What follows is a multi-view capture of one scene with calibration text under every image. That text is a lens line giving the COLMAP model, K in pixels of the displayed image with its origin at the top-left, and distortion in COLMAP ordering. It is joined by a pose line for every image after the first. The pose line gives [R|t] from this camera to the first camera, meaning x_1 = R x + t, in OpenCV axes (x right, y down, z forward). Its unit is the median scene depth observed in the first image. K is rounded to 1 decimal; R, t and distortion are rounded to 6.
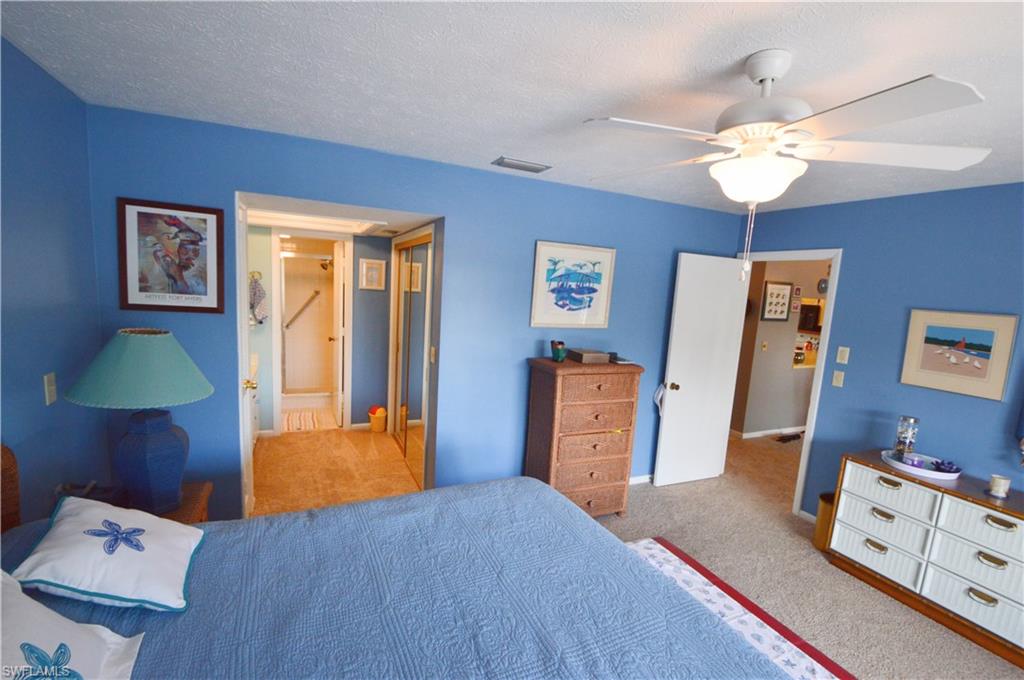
lens RADIAL K [[454.5, 0, 517.0], [0, 454.5, 352.9], [0, 0, 1]] dist [0.018846, -0.026324]
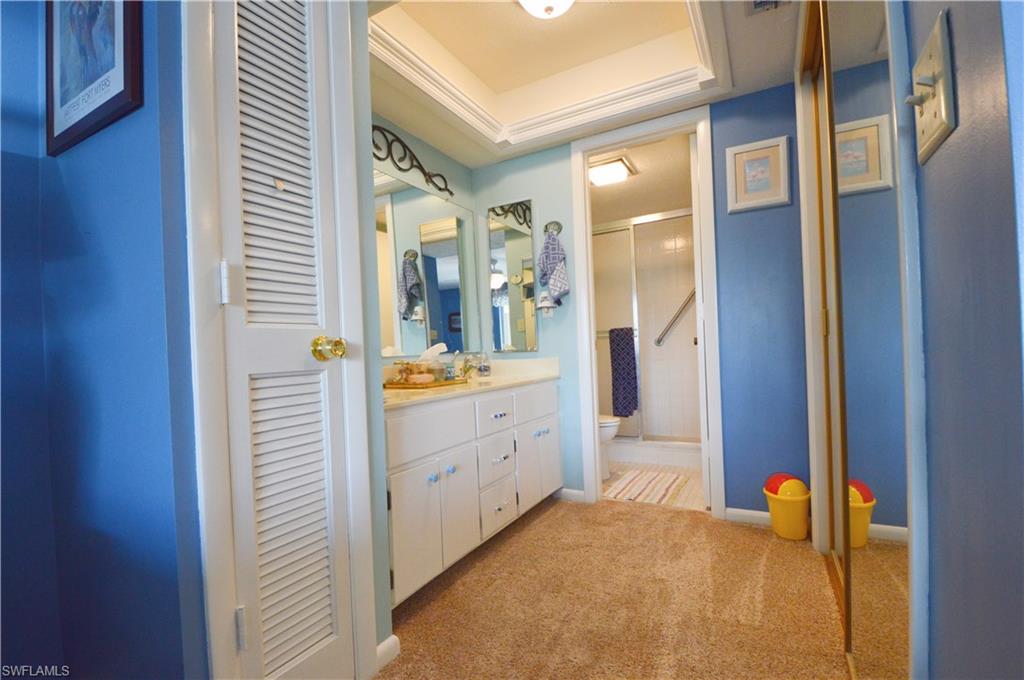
lens RADIAL K [[454.5, 0, 517.0], [0, 454.5, 352.9], [0, 0, 1]] dist [0.018846, -0.026324]
pose [[0.582294, -0.089398, -0.808048, -0.117546], [-0.041115, 0.989425, -0.139093, 0.087320], [0.811938, 0.114216, 0.572461, 0.636612]]
